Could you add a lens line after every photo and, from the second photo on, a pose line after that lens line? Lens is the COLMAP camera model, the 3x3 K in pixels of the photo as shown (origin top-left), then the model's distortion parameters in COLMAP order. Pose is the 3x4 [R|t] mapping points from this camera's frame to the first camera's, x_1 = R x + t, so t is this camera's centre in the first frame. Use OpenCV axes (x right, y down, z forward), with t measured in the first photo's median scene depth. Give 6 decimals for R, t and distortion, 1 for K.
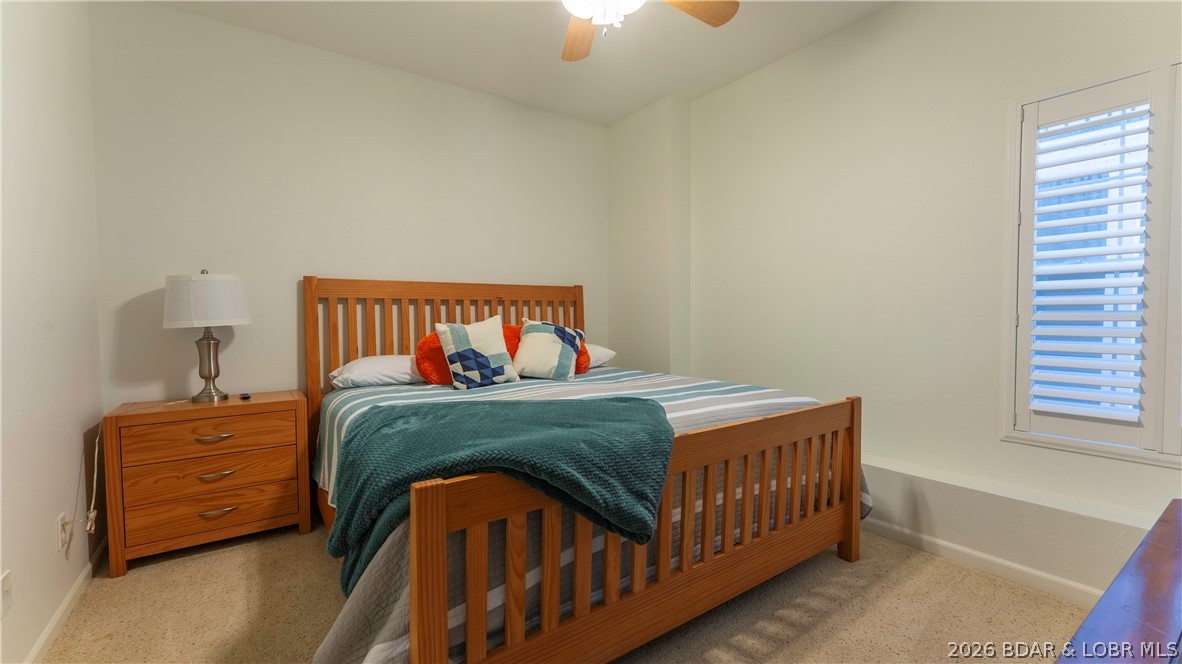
lens RADIAL K [[479.6, 0, 587.5], [0, 479.6, 323.6], [0, 0, 1]] dist [0.000022, -0.000125]
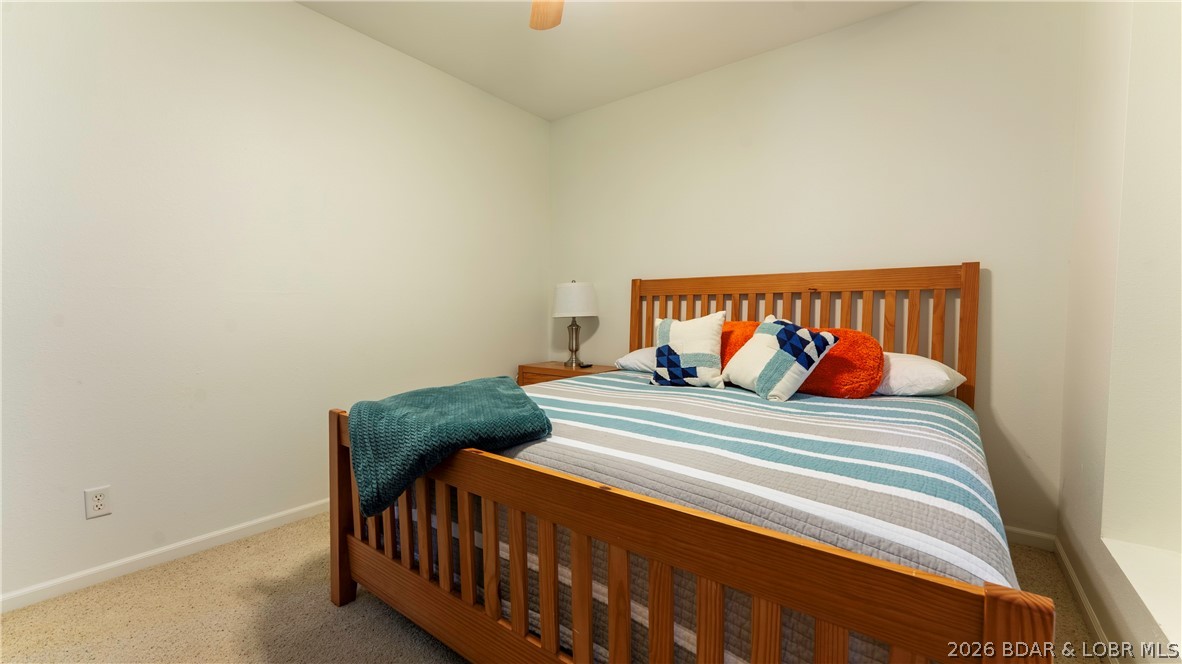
lens RADIAL K [[469.3, 0, 576.7], [0, 469.3, 334.6], [0, 0, 1]] dist [-0.003745, -0.000392]
pose [[0.324456, 0.055489, -0.944272, 0.594799], [-0.017884, 0.998459, 0.052528, -0.016204], [0.945732, -0.000156, 0.324948, 0.511849]]
